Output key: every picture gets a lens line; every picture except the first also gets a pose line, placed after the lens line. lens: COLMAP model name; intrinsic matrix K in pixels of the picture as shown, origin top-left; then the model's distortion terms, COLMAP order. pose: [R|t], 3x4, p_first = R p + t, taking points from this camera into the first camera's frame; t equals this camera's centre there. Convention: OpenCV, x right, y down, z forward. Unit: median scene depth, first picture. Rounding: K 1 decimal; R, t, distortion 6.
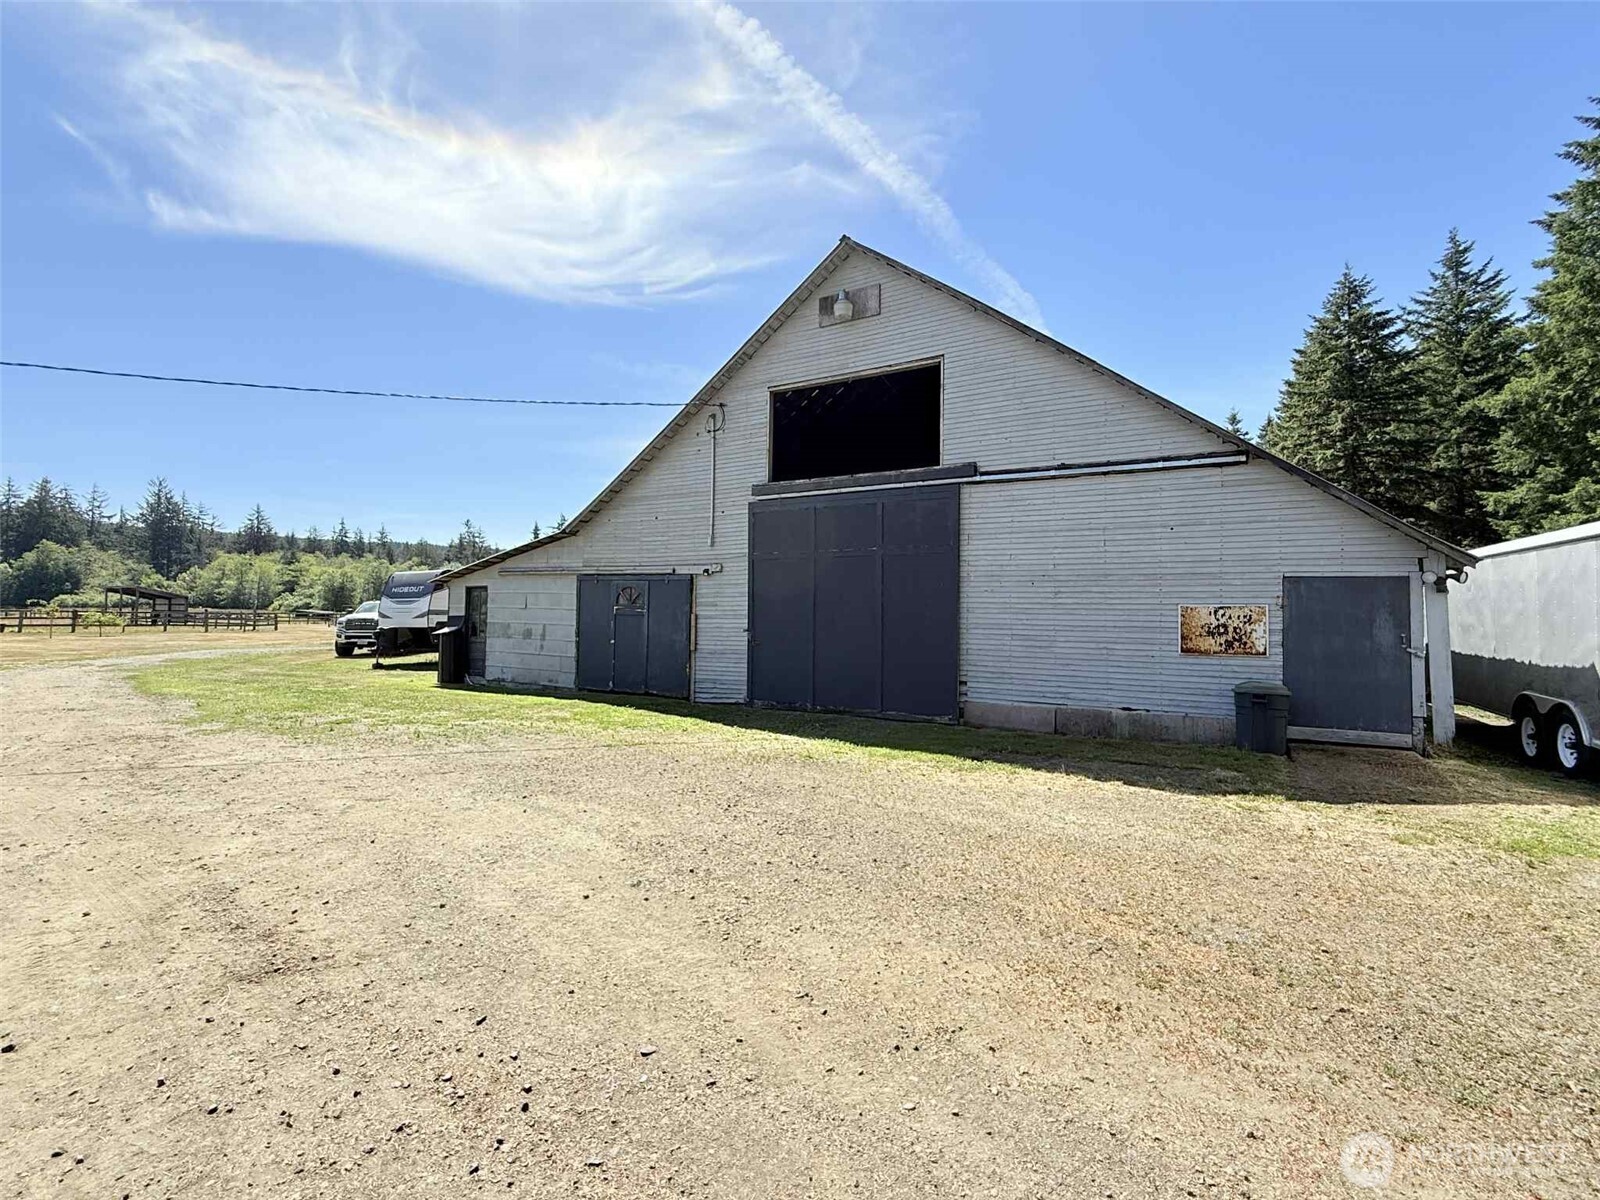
lens RADIAL K [[634.2, 0, 800.0], [0, 634.2, 600.0], [0, 0, 1]] dist [-0.002496, 0.000316]
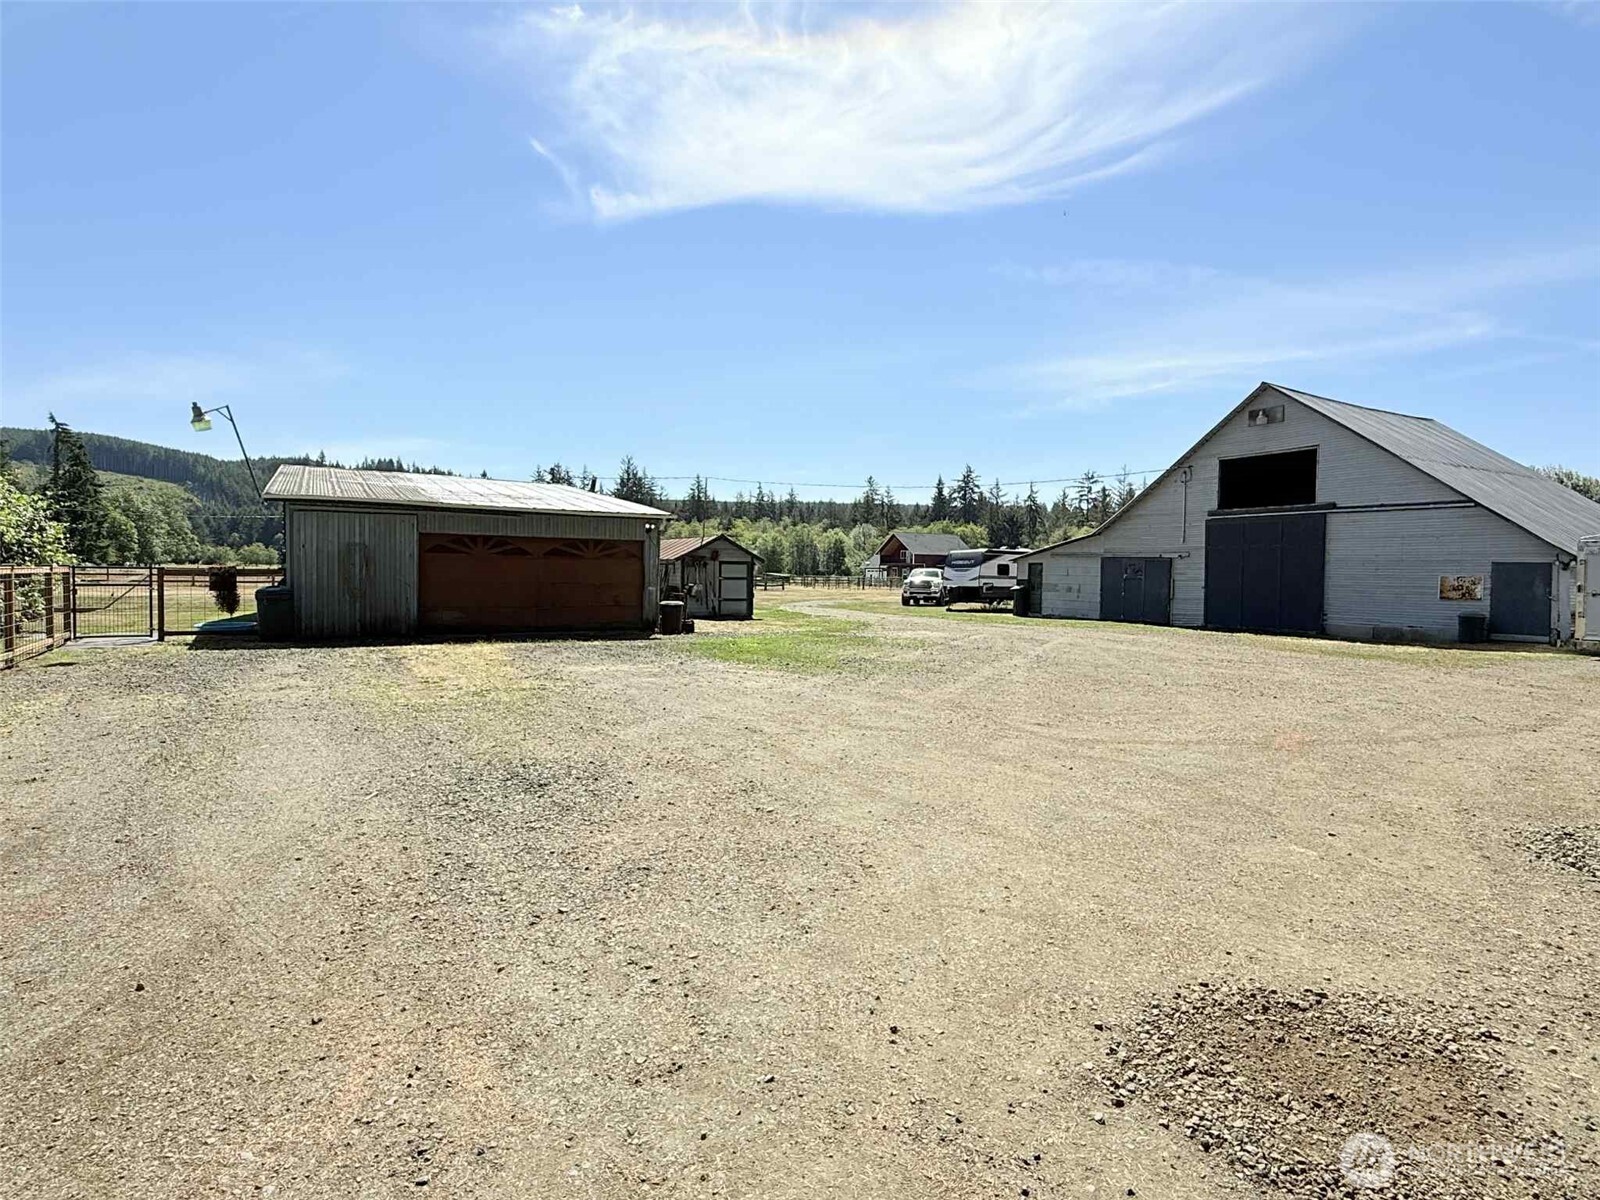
lens RADIAL K [[837.4, 0, 800.0], [0, 837.4, 600.0], [0, 0, 1]] dist [-0.005778, 0.000108]
pose [[0.868235, 0.015468, -0.495911, 0.083737], [0.009828, 0.998782, 0.048360, -0.037032], [0.496055, -0.046862, 0.867025, -1.362738]]
